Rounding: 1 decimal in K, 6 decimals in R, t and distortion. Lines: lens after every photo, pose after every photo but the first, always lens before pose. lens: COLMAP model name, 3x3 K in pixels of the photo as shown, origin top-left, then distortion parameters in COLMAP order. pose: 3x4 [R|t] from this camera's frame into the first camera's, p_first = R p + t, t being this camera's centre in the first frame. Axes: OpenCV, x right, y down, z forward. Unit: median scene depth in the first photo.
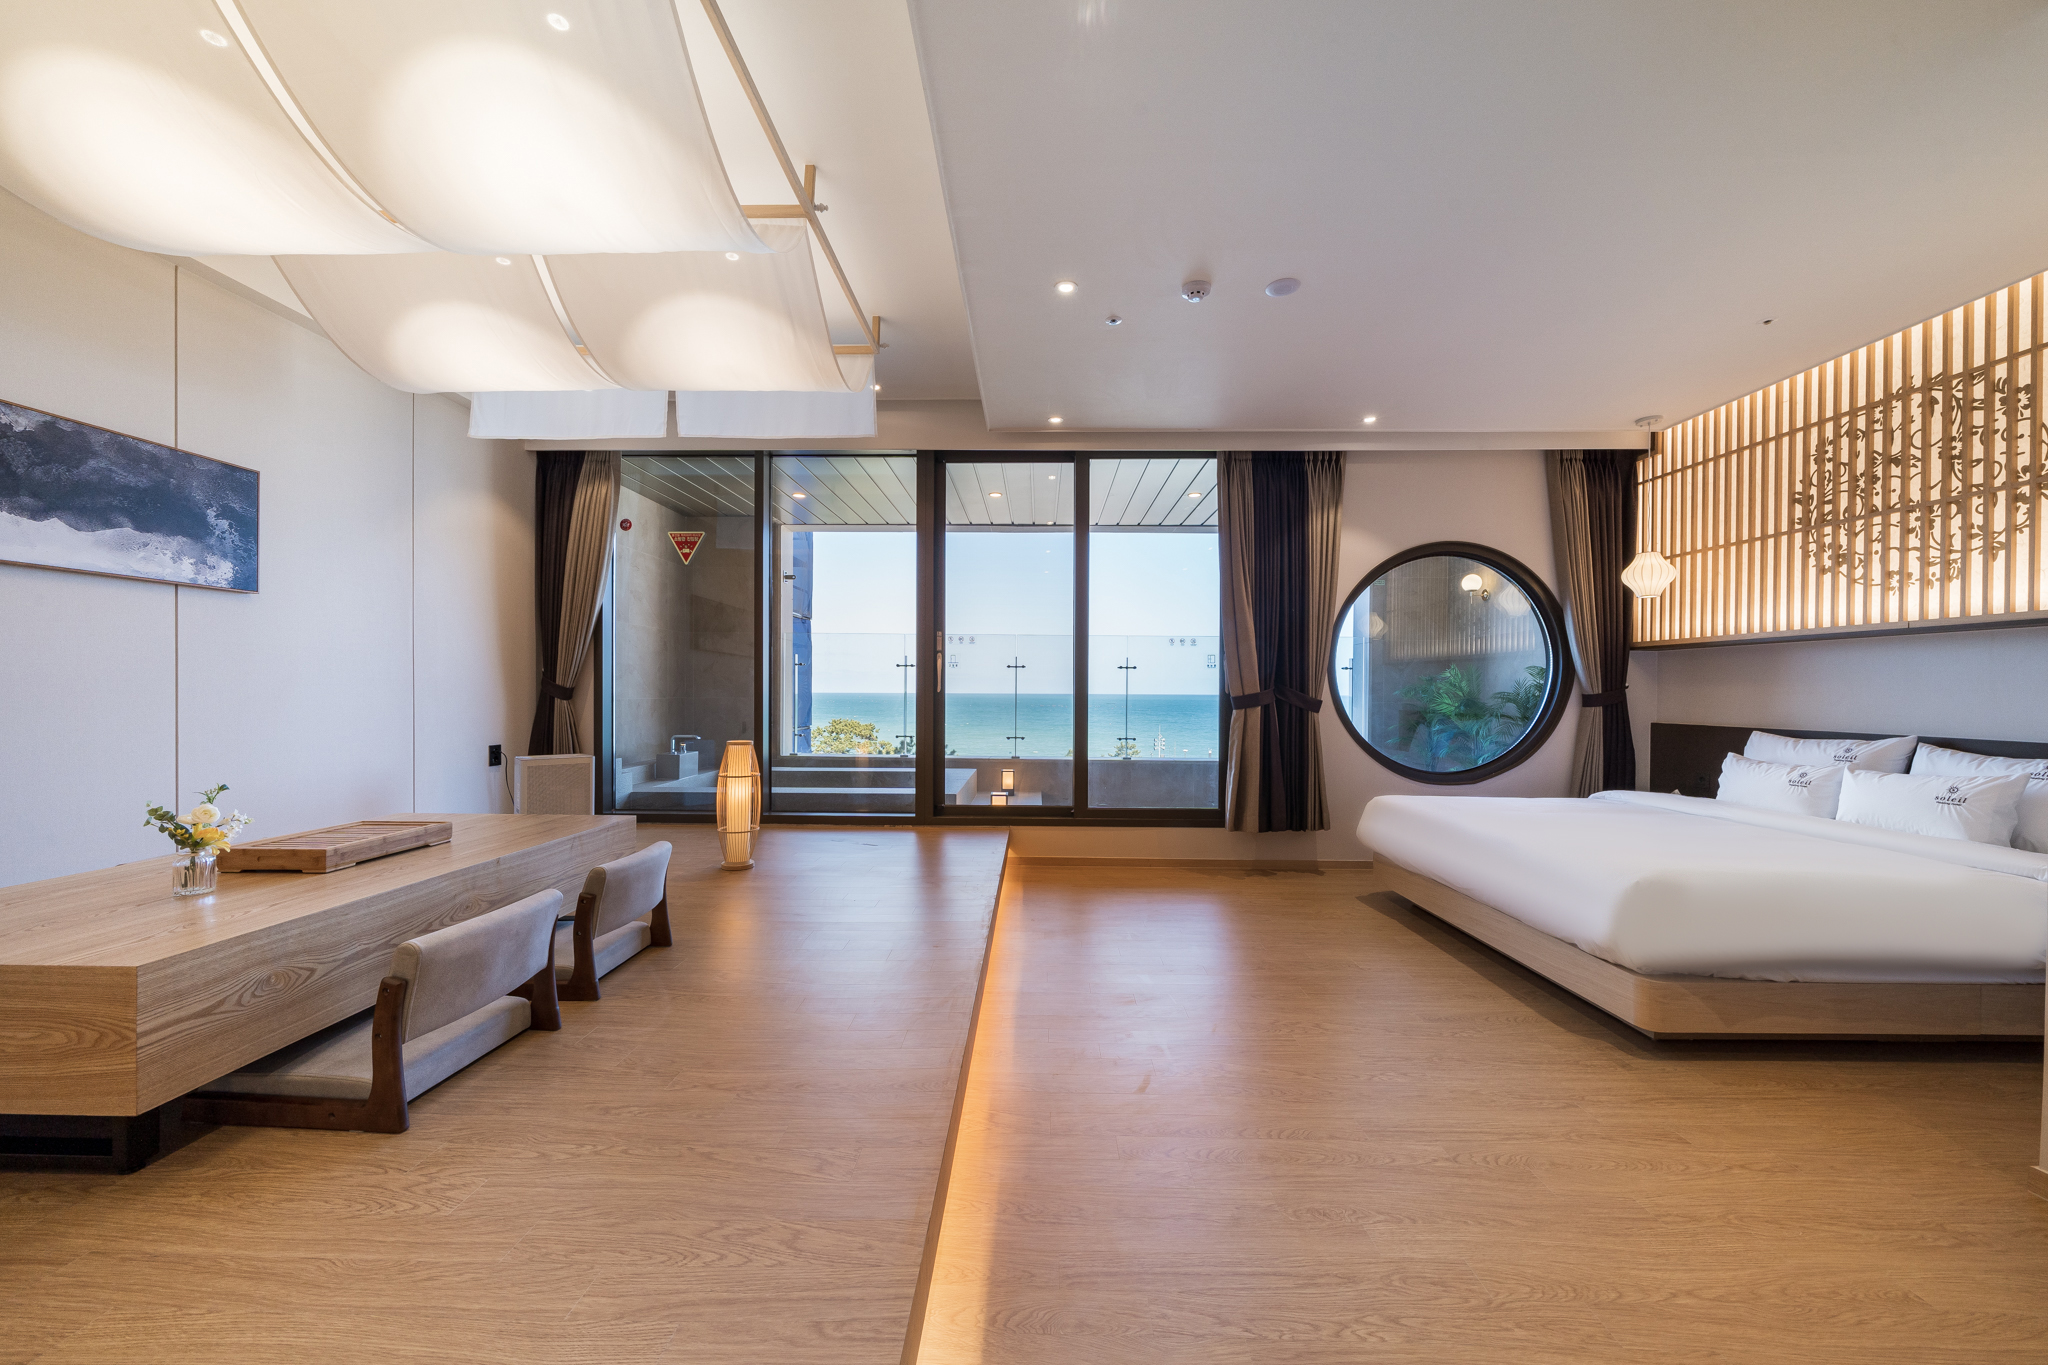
lens RADIAL K [[686.9, 0, 1023.4], [0, 686.9, 697.7], [0, 0, 1]] dist [-0.005728, 0.000084]
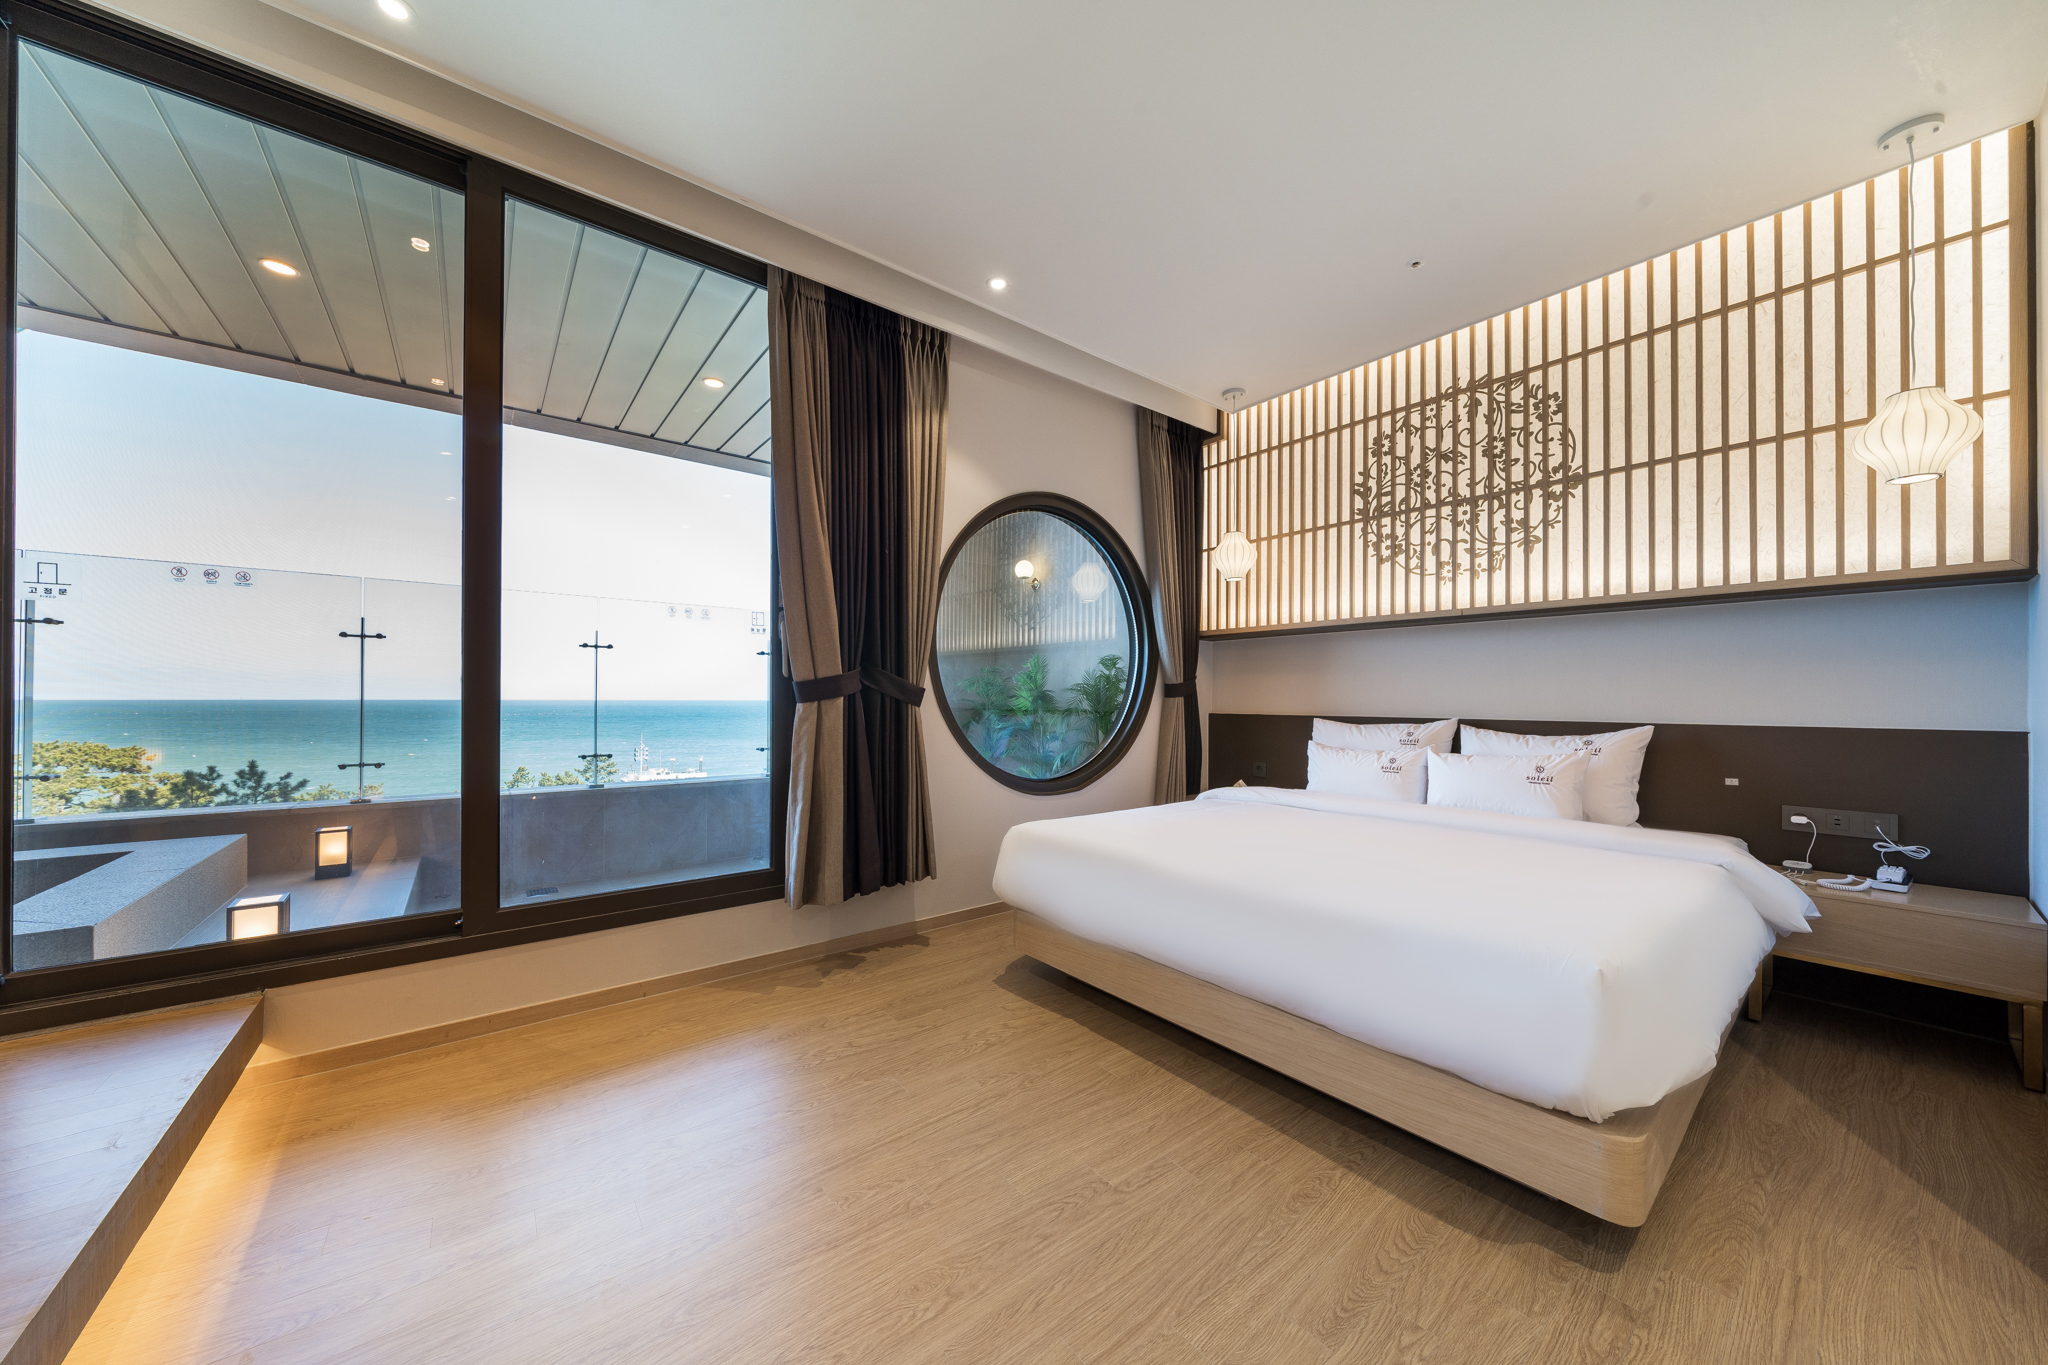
lens RADIAL K [[686.9, 0, 1023.4], [0, 686.9, 697.7], [0, 0, 1]] dist [-0.005728, 0.000084]
pose [[0.762783, -0.001437, 0.646653, 0.094974], [0.005278, 0.999978, -0.004003, 0.023091], [-0.646633, 0.006466, 0.762774, 0.584739]]
